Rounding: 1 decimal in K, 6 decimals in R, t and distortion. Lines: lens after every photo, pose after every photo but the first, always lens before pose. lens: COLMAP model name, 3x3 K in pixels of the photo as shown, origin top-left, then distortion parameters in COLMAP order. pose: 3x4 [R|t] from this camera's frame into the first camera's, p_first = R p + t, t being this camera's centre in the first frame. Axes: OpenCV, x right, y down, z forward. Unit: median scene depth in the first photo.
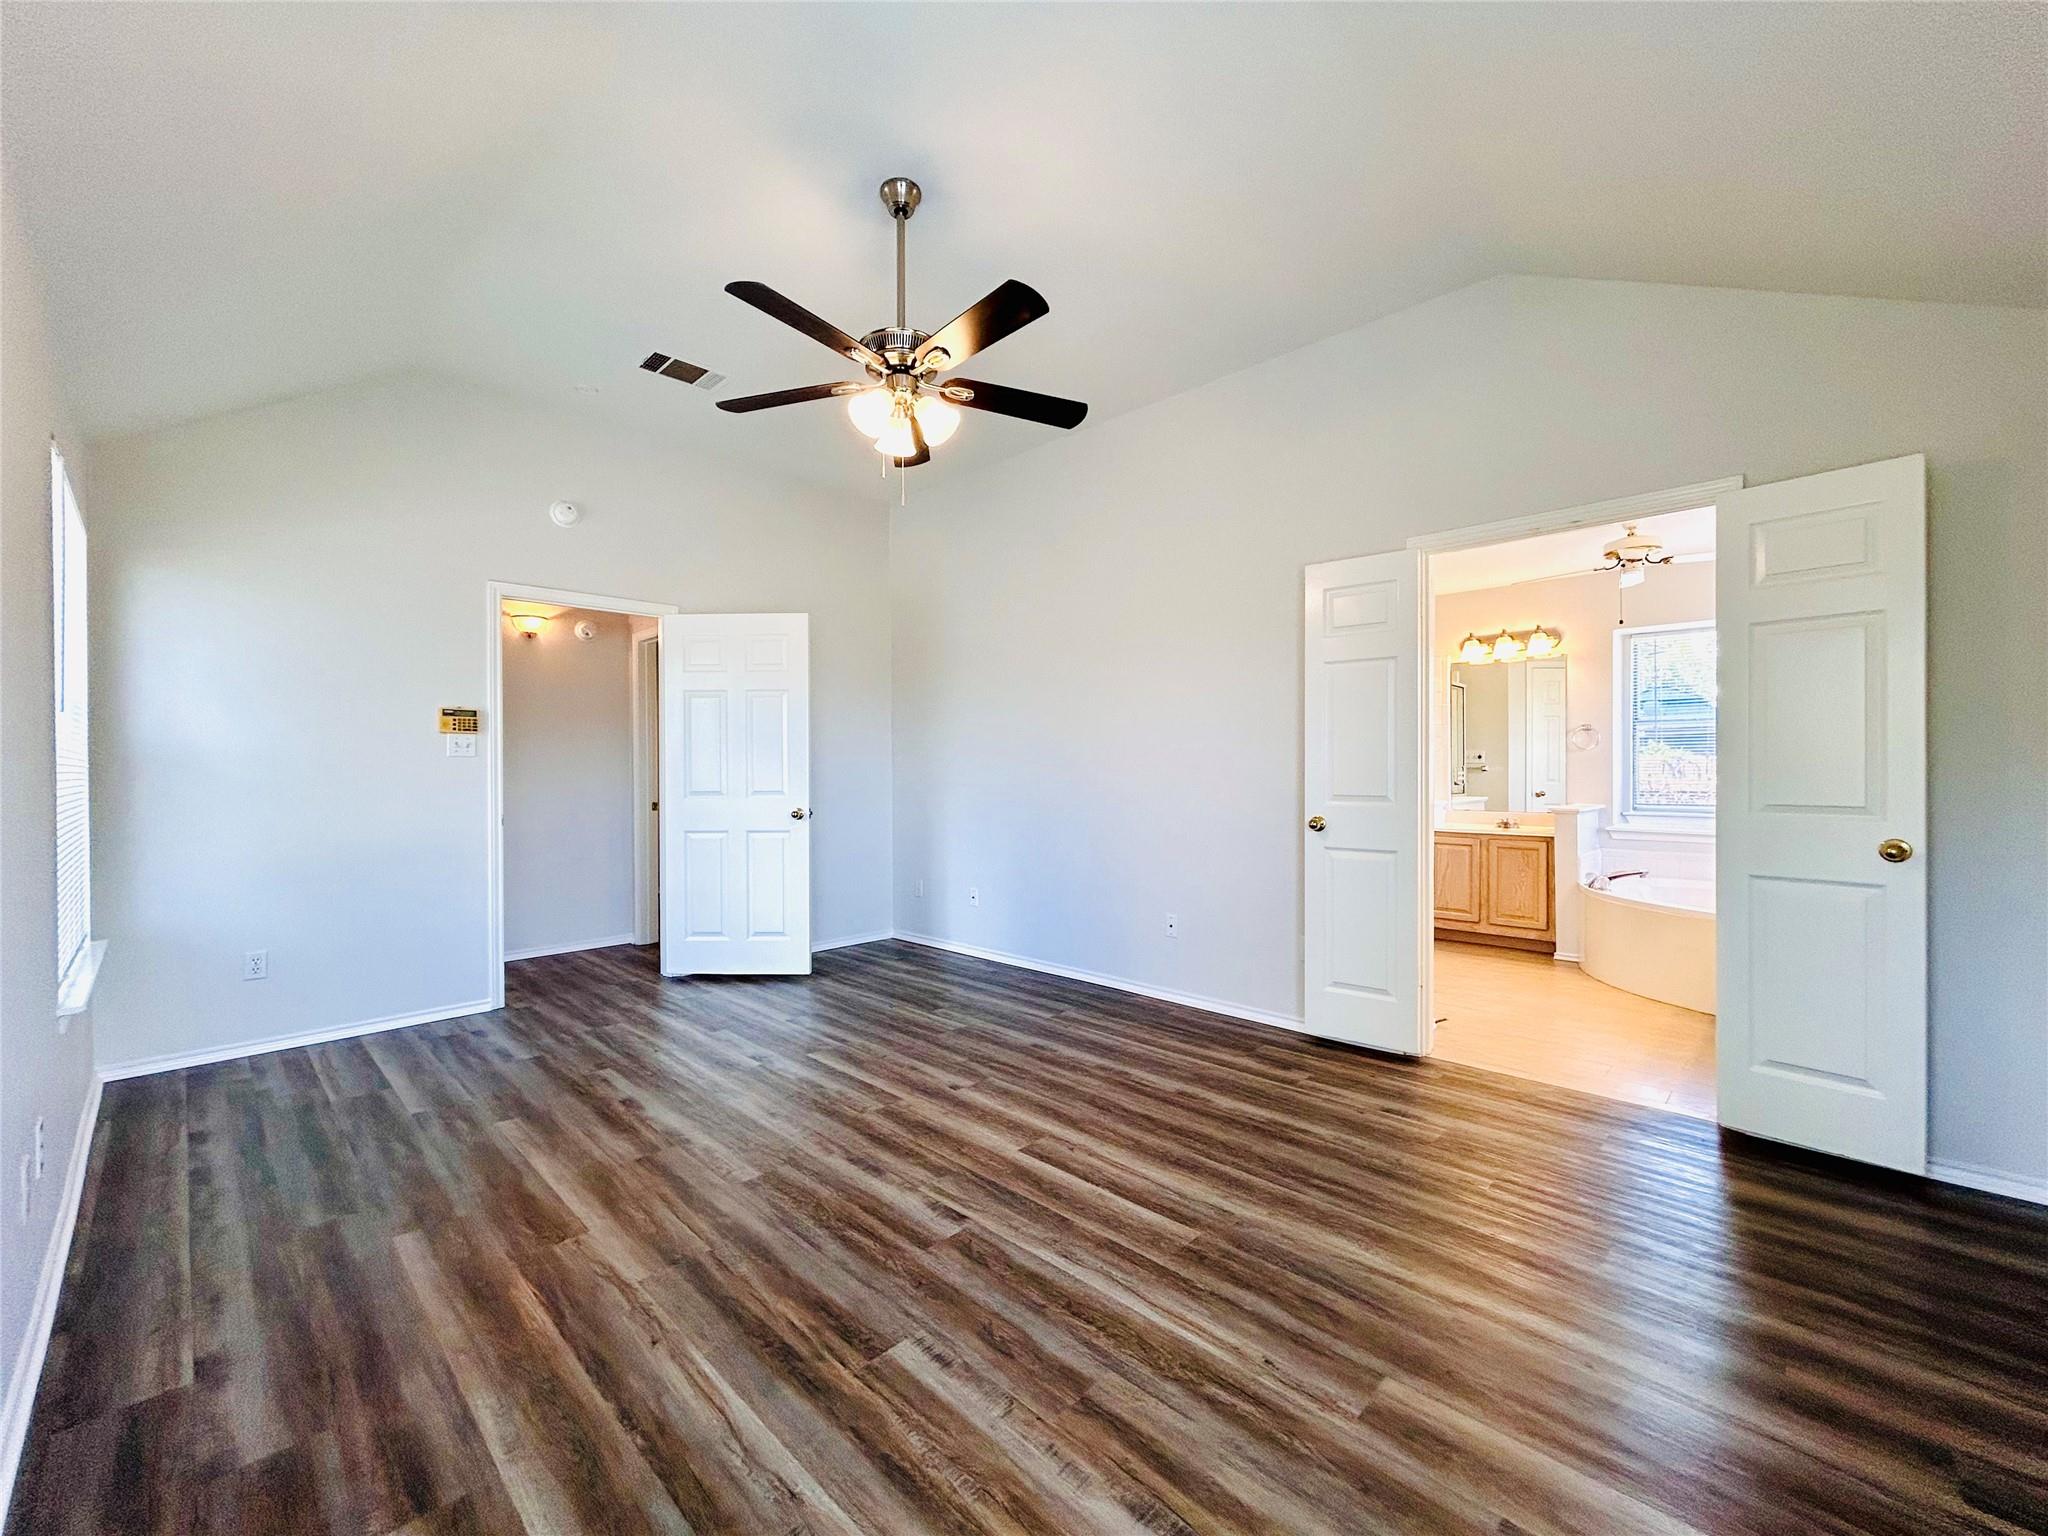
lens RADIAL K [[820.6, 0, 1028.7], [0, 820.6, 768.1], [0, 0, 1]] dist [-0.001926, 0.000328]
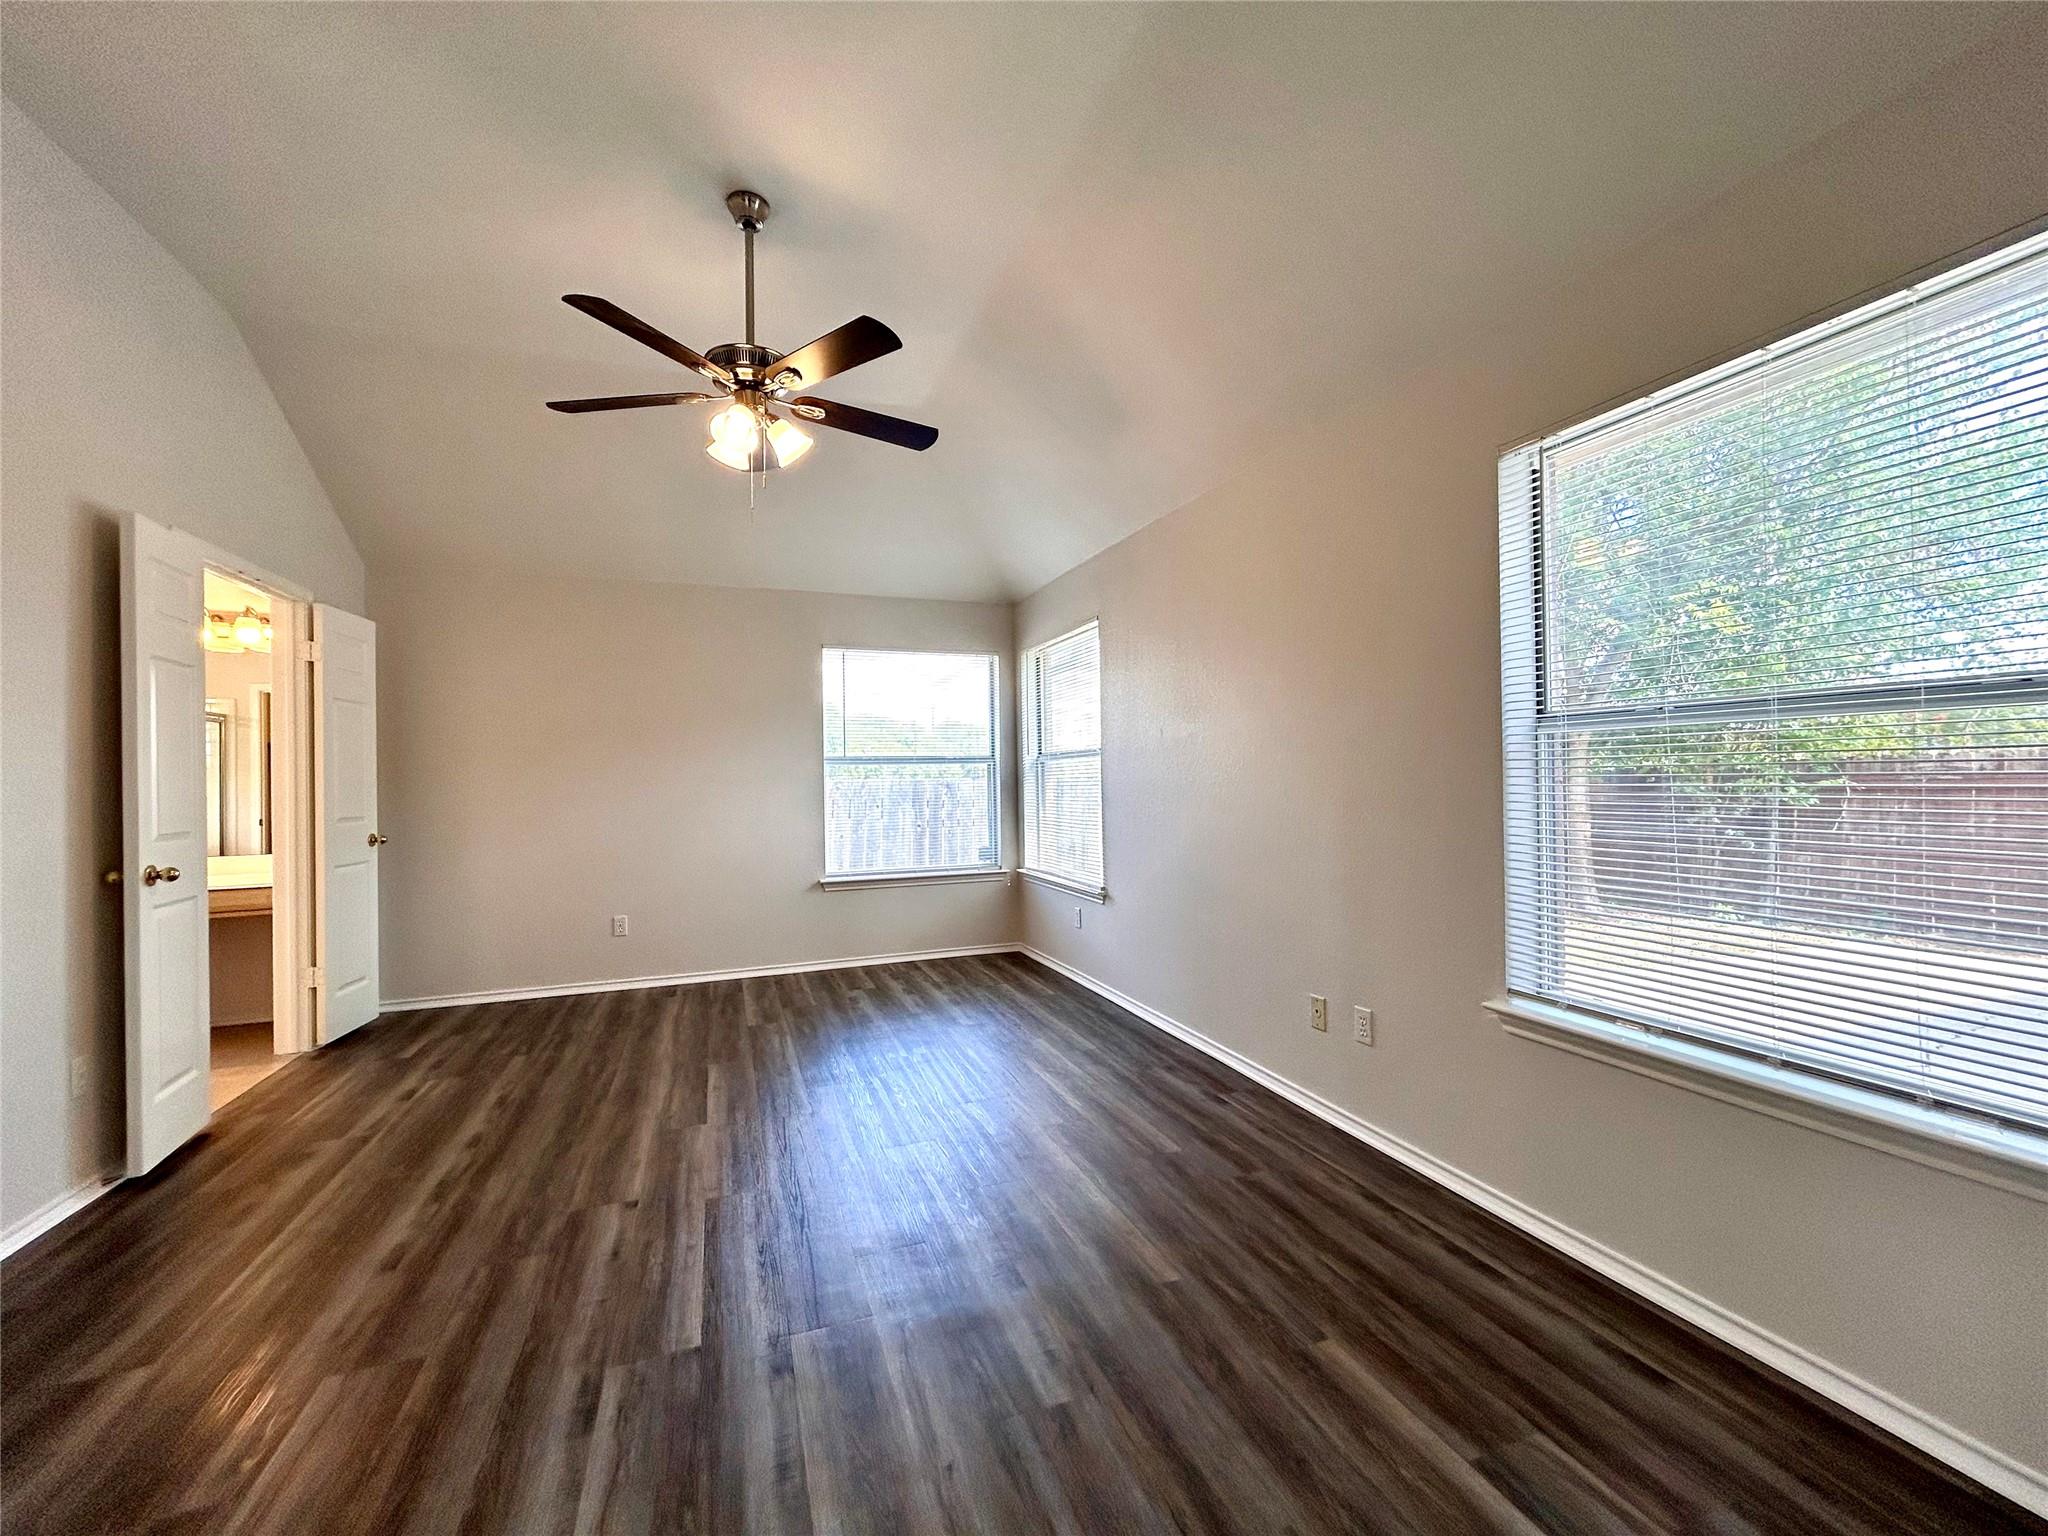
lens RADIAL K [[820.6, 0, 1028.7], [0, 820.6, 768.1], [0, 0, 1]] dist [-0.001926, 0.000328]
pose [[-0.904347, 0.023822, 0.426132, -0.801656], [0.018693, 0.999694, -0.016214, -0.000223], [-0.426388, -0.006698, -0.904516, 1.615480]]
